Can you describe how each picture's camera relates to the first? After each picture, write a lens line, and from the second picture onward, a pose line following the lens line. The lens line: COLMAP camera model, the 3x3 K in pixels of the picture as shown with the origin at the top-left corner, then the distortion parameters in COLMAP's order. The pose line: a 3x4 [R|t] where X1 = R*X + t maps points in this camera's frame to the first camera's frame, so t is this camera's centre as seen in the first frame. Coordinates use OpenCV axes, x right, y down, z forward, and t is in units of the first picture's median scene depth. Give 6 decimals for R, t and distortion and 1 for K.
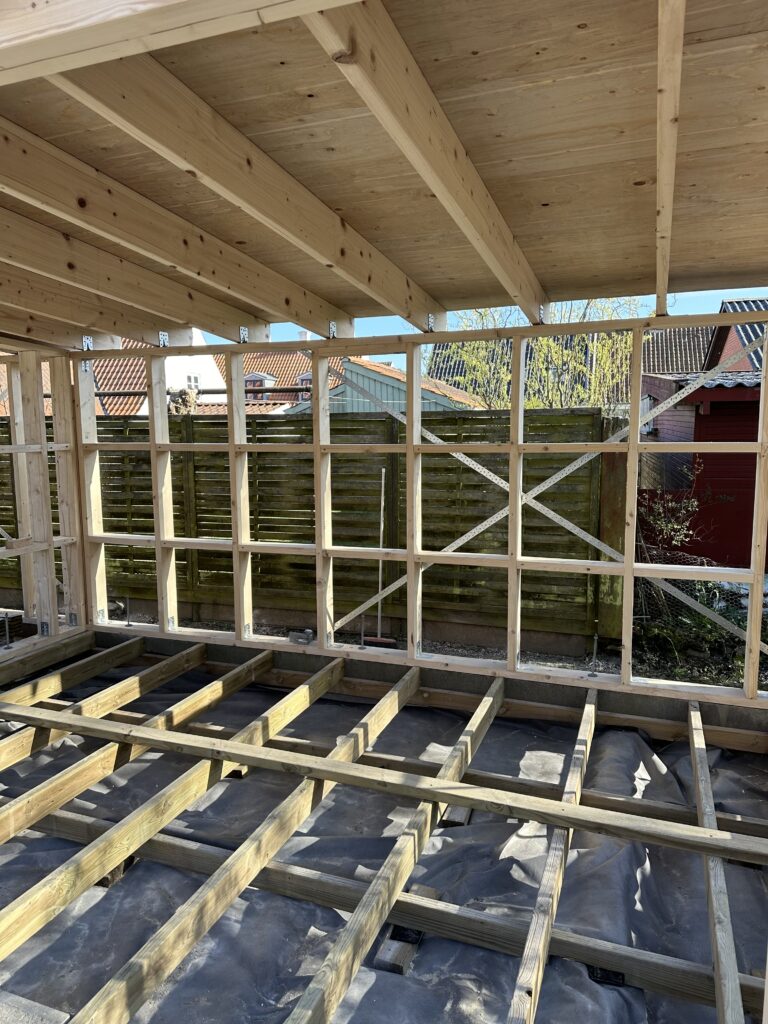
lens RADIAL K [[723.7, 0, 388.1], [0, 723.7, 516.9], [0, 0, 1]] dist [0.050830, -0.056984]
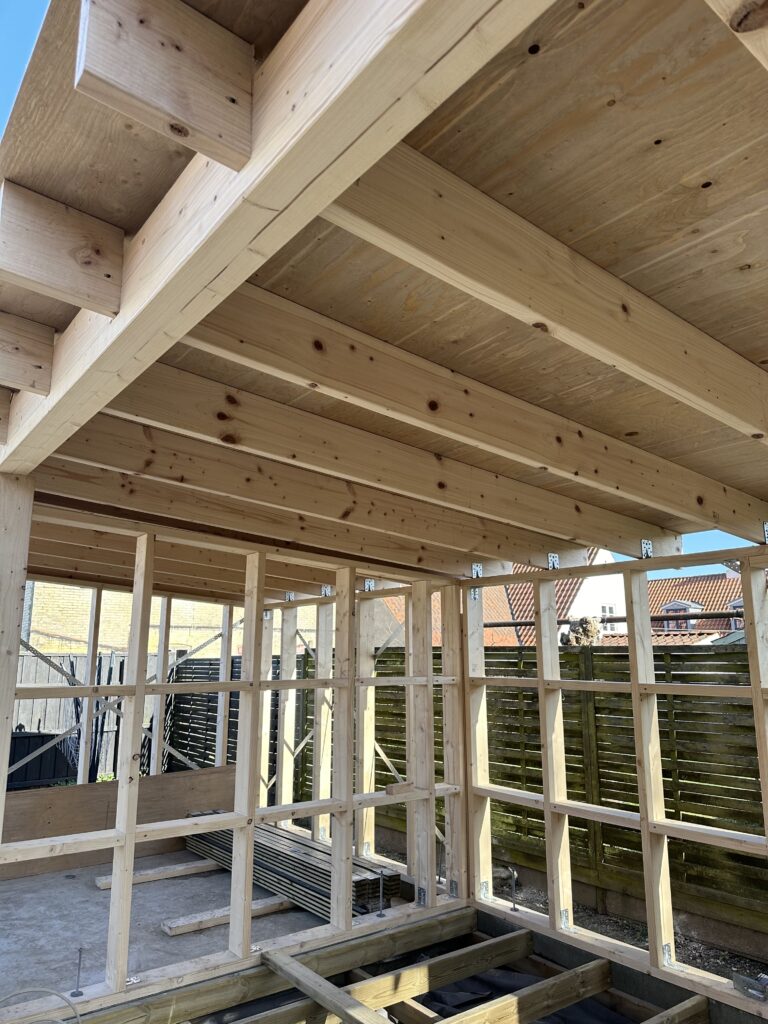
lens RADIAL K [[723.7, 0, 374.7], [0, 723.7, 515.3], [0, 0, 1]] dist [0.050830, -0.056984]
pose [[0.841595, -0.096401, -0.531436, -0.014275], [-0.073639, 0.954274, -0.289720, -0.023743], [0.535065, 0.282962, 0.796014, 0.160840]]
